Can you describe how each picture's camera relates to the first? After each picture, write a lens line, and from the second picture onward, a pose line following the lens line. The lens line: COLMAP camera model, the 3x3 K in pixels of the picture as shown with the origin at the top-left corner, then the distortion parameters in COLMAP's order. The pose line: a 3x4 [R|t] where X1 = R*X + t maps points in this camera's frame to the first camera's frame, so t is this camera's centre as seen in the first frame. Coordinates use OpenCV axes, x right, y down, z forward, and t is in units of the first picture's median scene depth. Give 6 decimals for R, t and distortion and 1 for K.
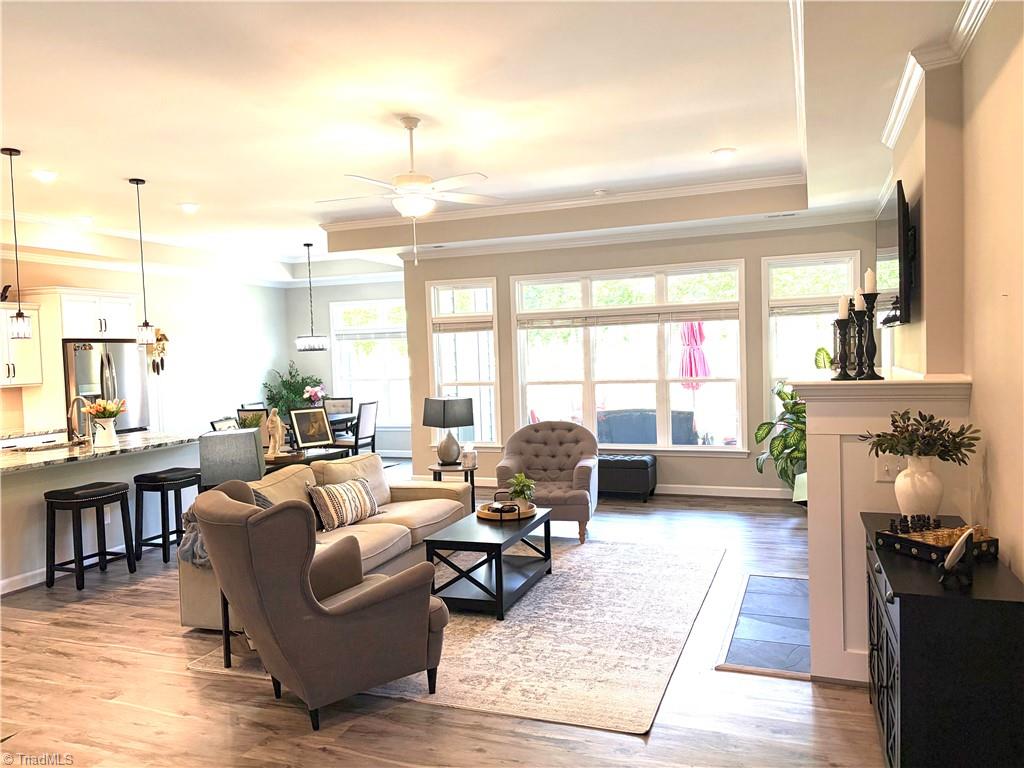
lens RADIAL K [[772.5, 0, 513.8], [0, 772.5, 384.3], [0, 0, 1]] dist [0.050525, -0.050670]
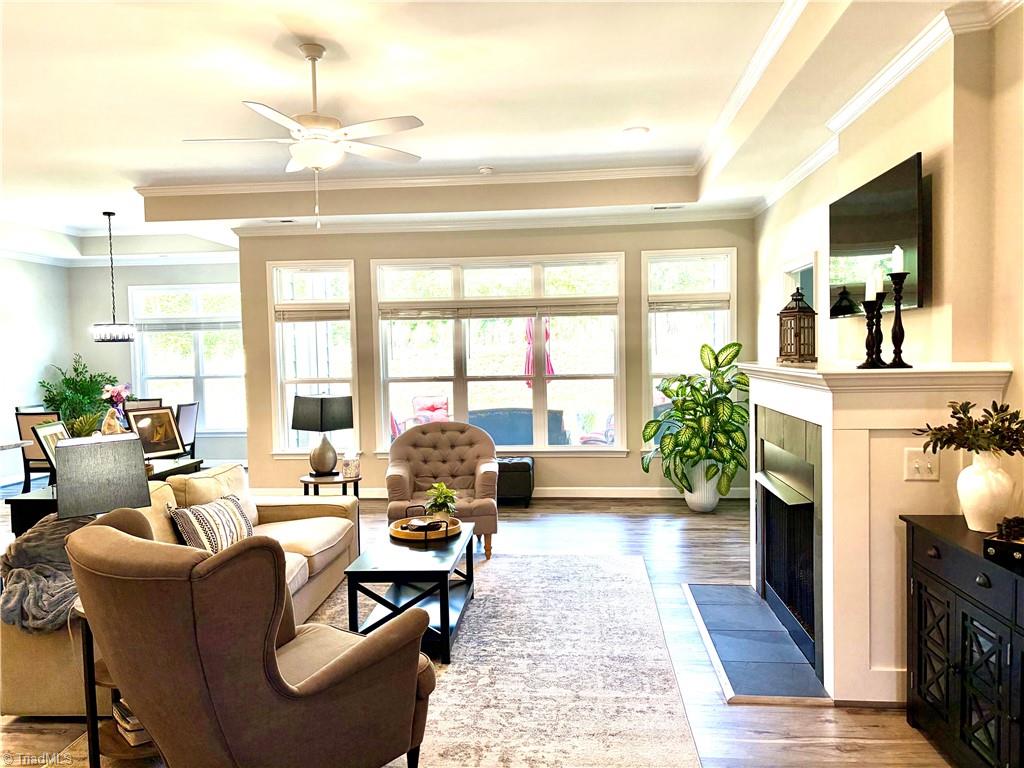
lens RADIAL K [[772.5, 0, 513.8], [0, 772.5, 384.3], [0, 0, 1]] dist [0.050525, -0.050670]
pose [[0.962548, 0.000489, 0.271112, -0.118079], [0.000497, 0.999994, -0.003567, 0.008453], [-0.271112, 0.003568, 0.962541, 0.131842]]
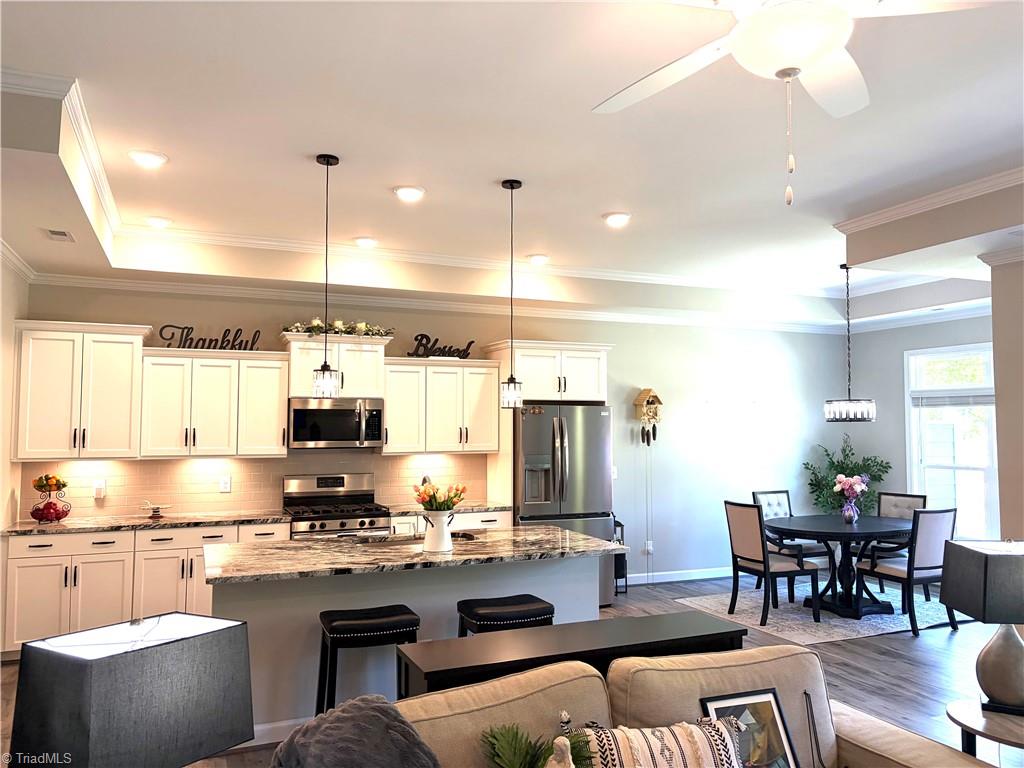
lens RADIAL K [[772.5, 0, 513.8], [0, 772.5, 384.3], [0, 0, 1]] dist [0.050525, -0.050670]
pose [[0.693407, -0.005247, -0.720527, 0.037013], [-0.053321, 0.996858, -0.058573, -0.032583], [0.718570, 0.079034, 0.690949, 0.517757]]
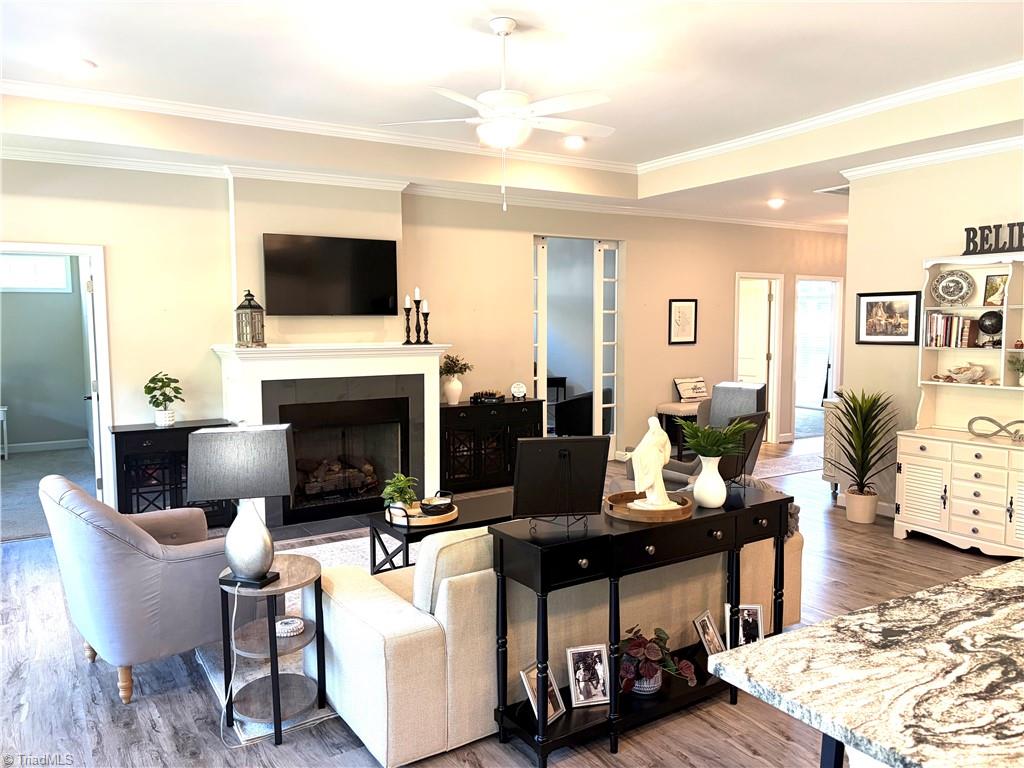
lens RADIAL K [[772.5, 0, 513.8], [0, 772.5, 384.3], [0, 0, 1]] dist [0.050525, -0.050670]
pose [[-0.799956, -0.012106, 0.599936, -0.482203], [0.053377, 0.994397, 0.091239, -0.037959], [-0.597680, 0.105010, -0.794828, 1.295560]]
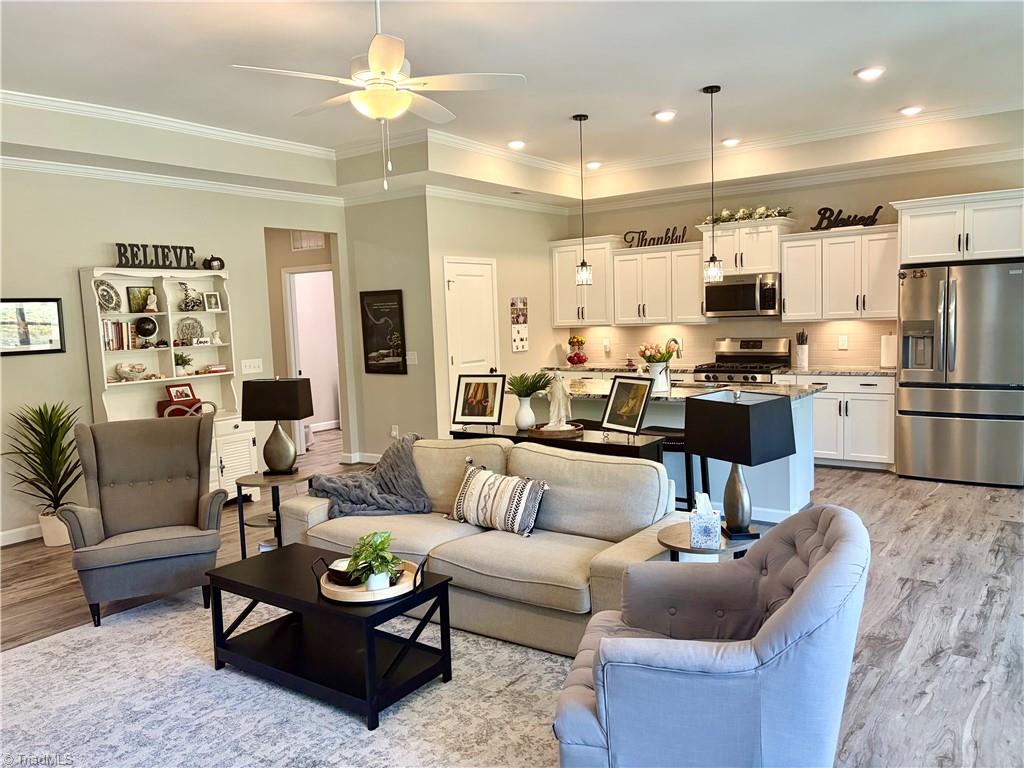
lens RADIAL K [[772.5, 0, 513.8], [0, 772.5, 384.3], [0, 0, 1]] dist [0.050525, -0.050670]
pose [[-0.264939, 0.132491, -0.955120, 0.427669], [0.006330, 0.990733, 0.135675, -0.058750], [0.964244, 0.029900, -0.263322, 1.026873]]
